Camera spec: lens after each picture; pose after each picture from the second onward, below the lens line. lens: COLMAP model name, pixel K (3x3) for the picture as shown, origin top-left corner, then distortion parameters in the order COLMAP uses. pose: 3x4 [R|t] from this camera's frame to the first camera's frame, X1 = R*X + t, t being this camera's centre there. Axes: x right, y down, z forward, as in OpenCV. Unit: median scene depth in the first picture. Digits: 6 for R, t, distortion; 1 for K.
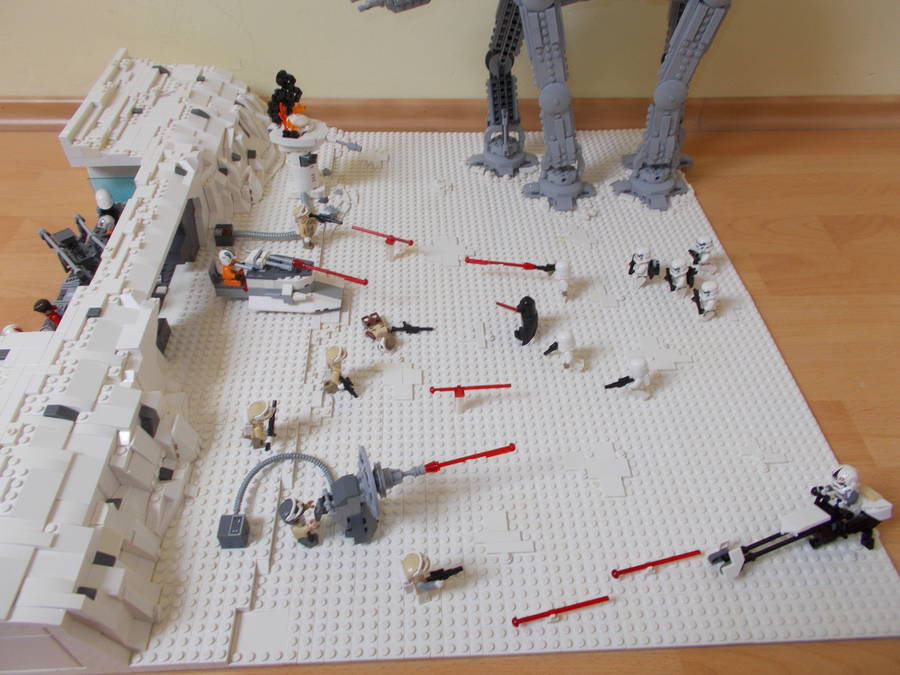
lens RADIAL K [[664.0, 0, 450.0], [0, 664.0, 337.5], [0, 0, 1]] dist [-0.031078, -0.000154]
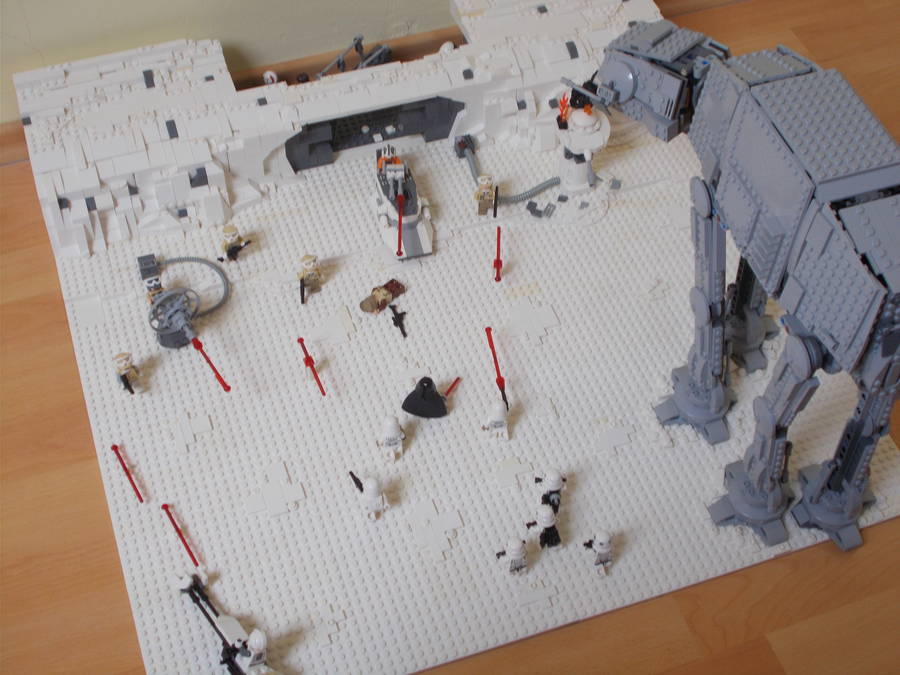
lens RADIAL K [[1302.3, 0, 451.4], [0, 1302.3, 322.0], [0, 0, 1]] dist [-0.038008, -0.549456]
pose [[0.283280, 0.727350, -0.625072, 1.044636], [-0.697638, 0.603514, 0.386098, -0.721871], [0.658068, 0.326700, 0.678390, -0.245580]]
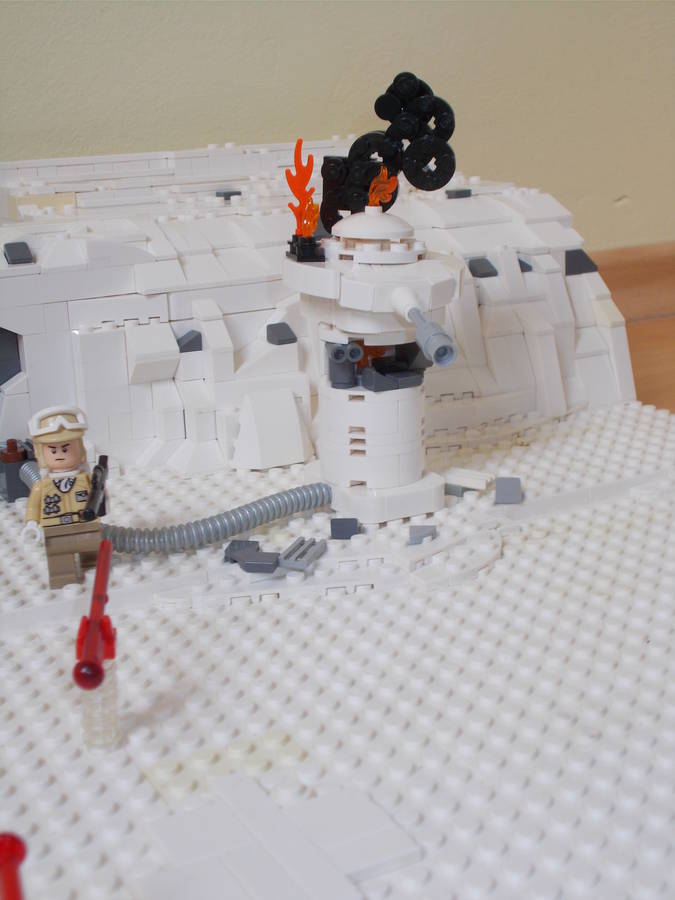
lens RADIAL K [[1302.3, 0, 337.5], [0, 1302.3, 450.0], [0, 0, 1]] dist [-0.038008, -0.549456]
pose [[0.418242, 0.211603, -0.883345, 0.271896], [-0.619281, 0.777861, -0.106879, -0.186181], [0.664504, 0.591740, 0.456376, 0.792033]]
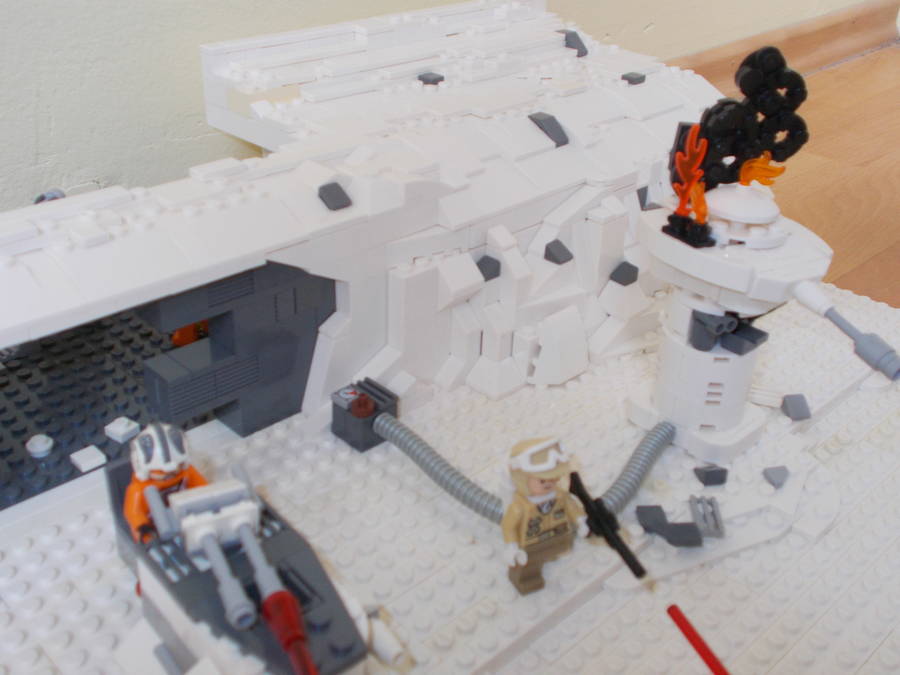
lens RADIAL K [[993.4, 0, 449.5], [0, 993.4, 331.6], [0, 0, 1]] dist [0.014942, 0.005277]
pose [[0.659840, 0.369562, -0.654244, 0.000772], [-0.554237, 0.827296, -0.091664, -0.164756], [0.507378, 0.423090, 0.750708, 0.615075]]
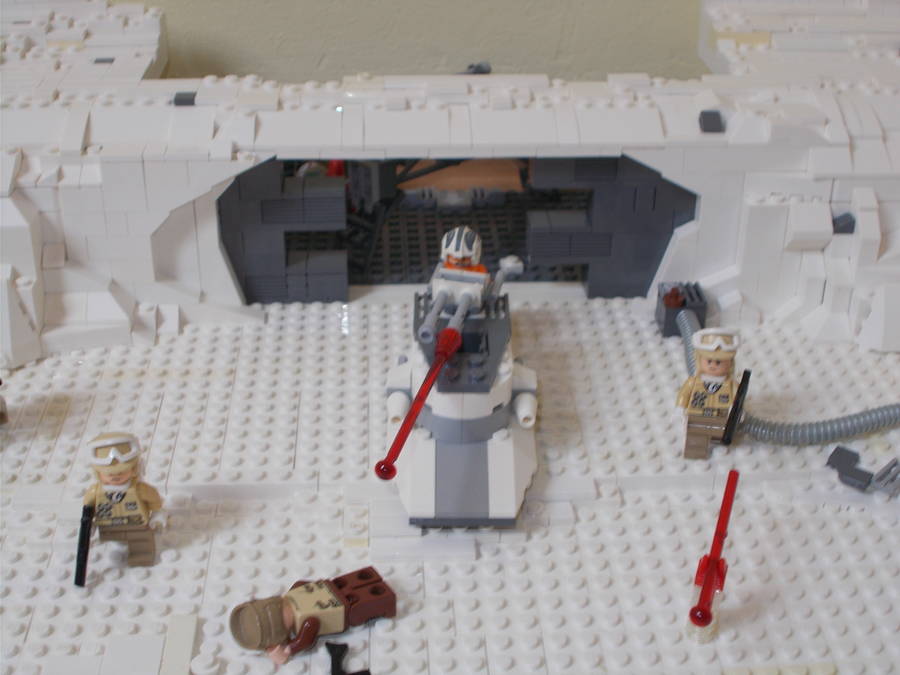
lens RADIAL K [[1302.3, 0, 451.4], [0, 1302.3, 322.0], [0, 0, 1]] dist [-0.038008, -0.549456]
pose [[0.005694, 0.465626, -0.884963, 0.324128], [-0.722084, 0.614136, 0.318483, -0.289805], [0.691782, 0.637205, 0.339718, 0.642634]]
